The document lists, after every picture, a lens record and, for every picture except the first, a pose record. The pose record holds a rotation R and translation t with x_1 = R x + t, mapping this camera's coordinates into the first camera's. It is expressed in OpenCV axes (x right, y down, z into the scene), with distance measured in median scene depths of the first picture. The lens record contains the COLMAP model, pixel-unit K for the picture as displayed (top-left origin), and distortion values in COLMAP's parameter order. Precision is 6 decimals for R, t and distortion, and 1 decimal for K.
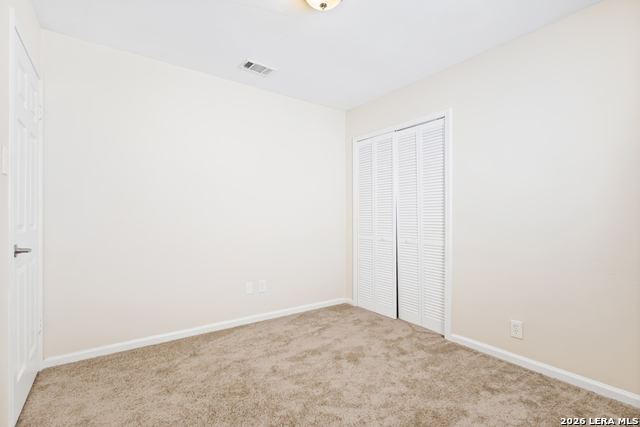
lens RADIAL K [[297.7, 0, 317.5], [0, 297.7, 214.7], [0, 0, 1]] dist [-0.001282, 0.000141]
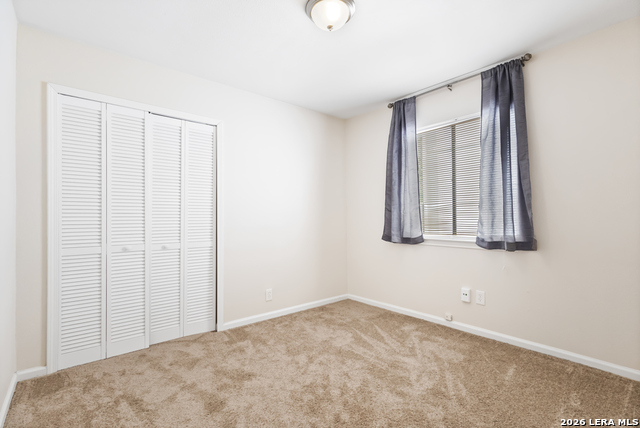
lens RADIAL K [[297.7, 0, 317.3], [0, 297.7, 214.4], [0, 0, 1]] dist [-0.001282, 0.000141]
pose [[-0.067680, 0.011734, 0.997638, -0.687393], [0.000607, 0.999931, -0.011719, 0.005573], [-0.997707, -0.000187, -0.067683, 0.727184]]
